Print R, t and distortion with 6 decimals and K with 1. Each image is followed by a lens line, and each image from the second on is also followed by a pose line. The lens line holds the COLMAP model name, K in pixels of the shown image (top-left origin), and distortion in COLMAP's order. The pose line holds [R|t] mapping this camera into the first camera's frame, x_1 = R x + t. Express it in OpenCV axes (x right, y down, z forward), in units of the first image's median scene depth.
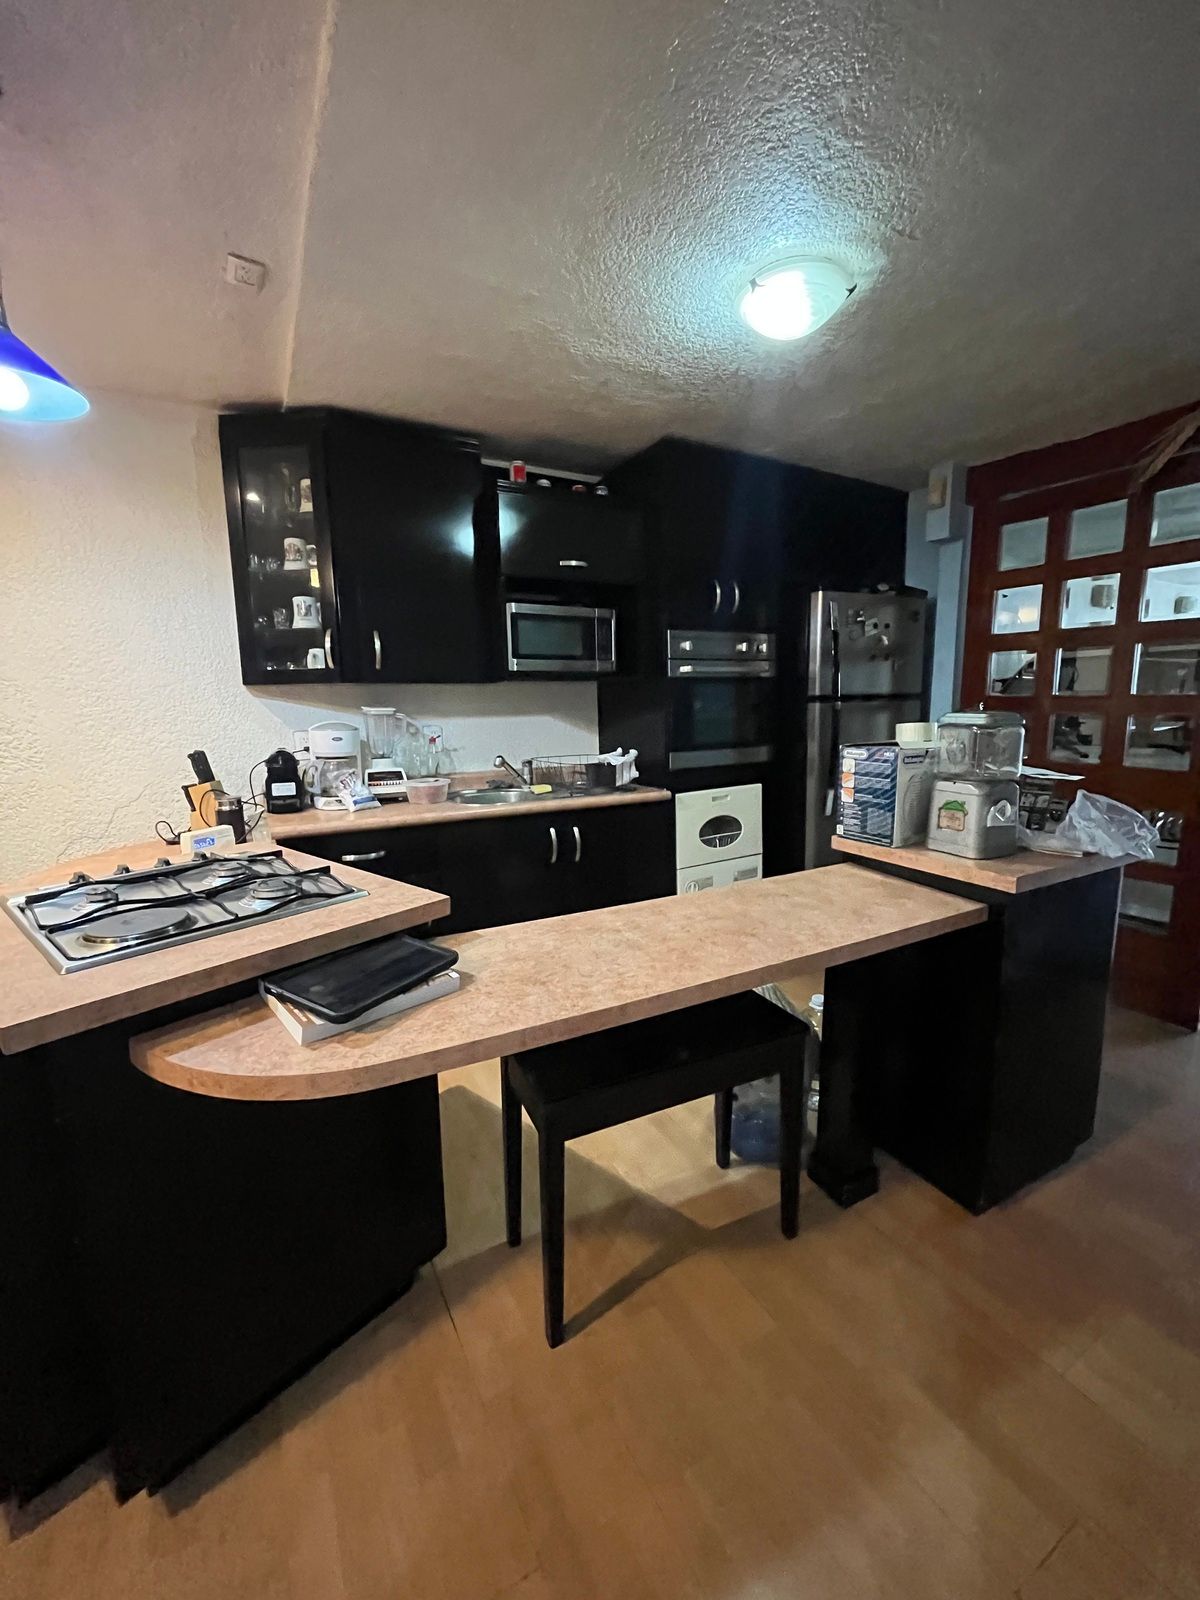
lens RADIAL K [[648.1, 0, 606.9], [0, 648.1, 800.3], [0, 0, 1]] dist [-0.003464, 0.000457]
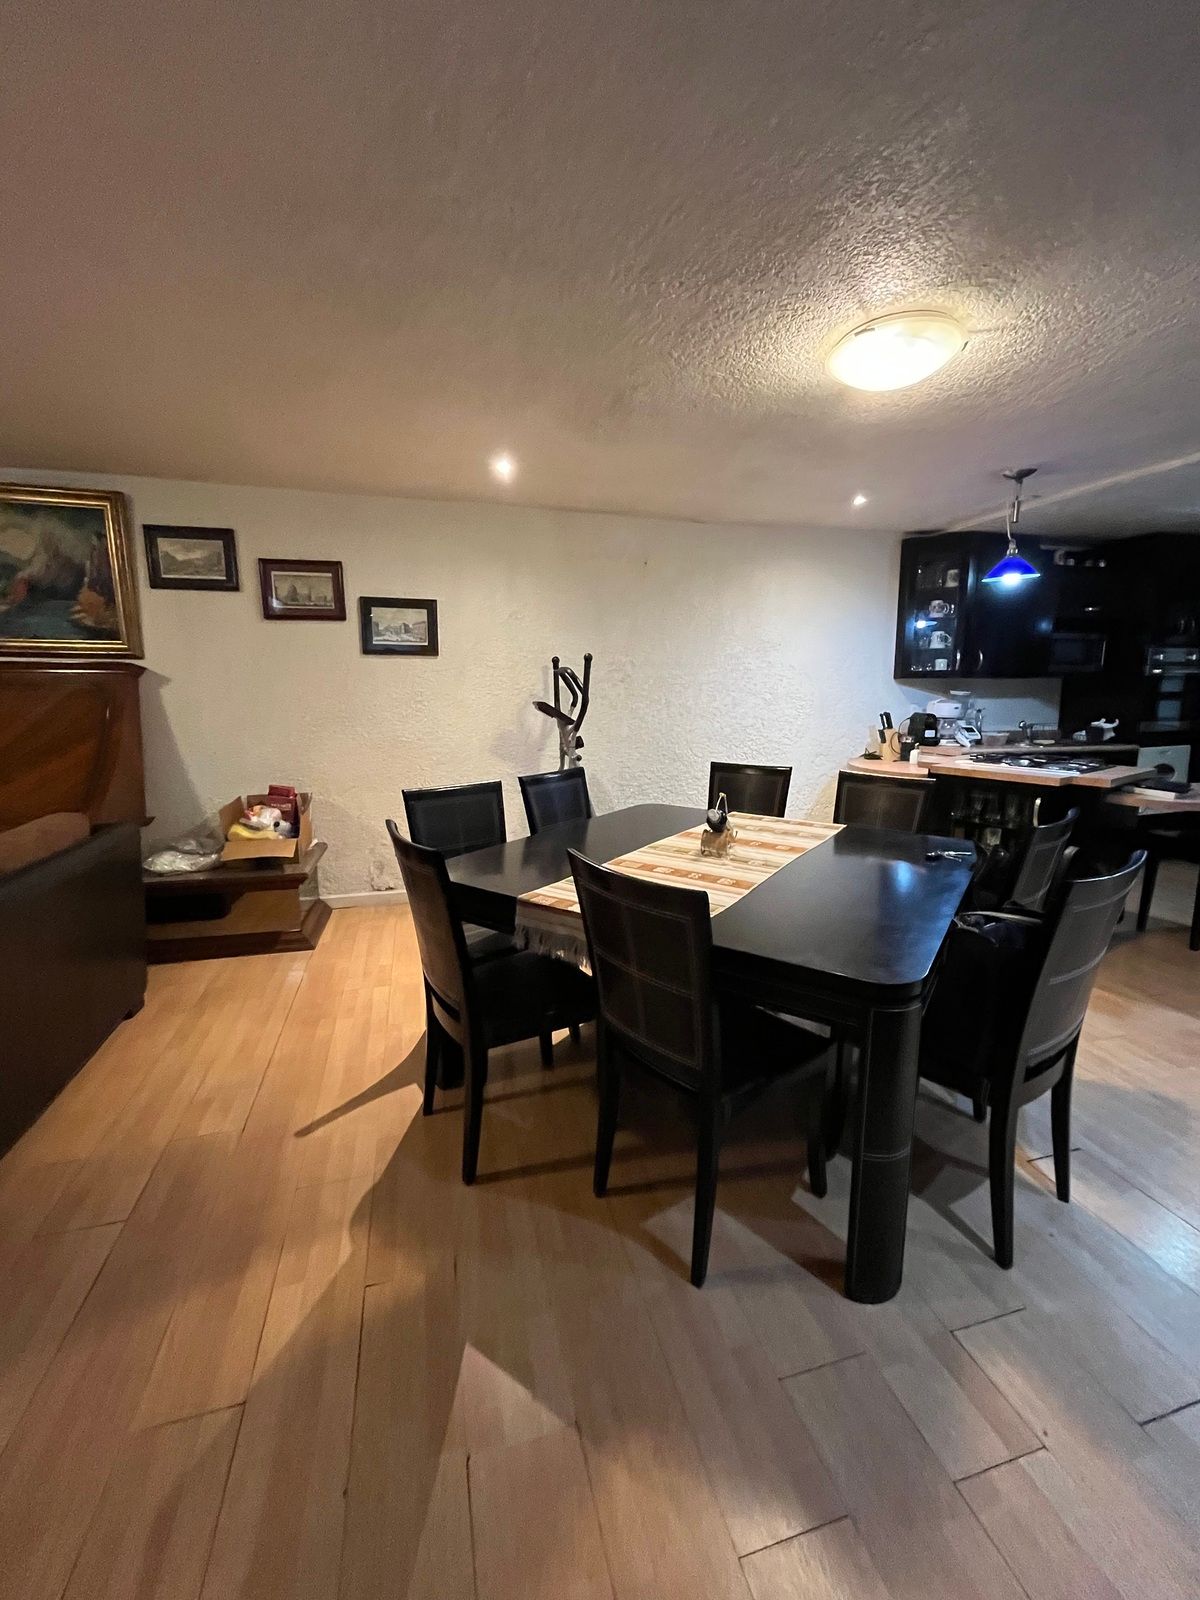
lens RADIAL K [[648.1, 0, 602.3], [0, 648.1, 794.2], [0, 0, 1]] dist [-0.003464, 0.000457]
pose [[0.970374, 0.049762, -0.236428, -0.845653], [-0.050385, 0.998724, 0.003410, 0.175885], [0.236296, 0.008603, 0.971643, -0.930819]]
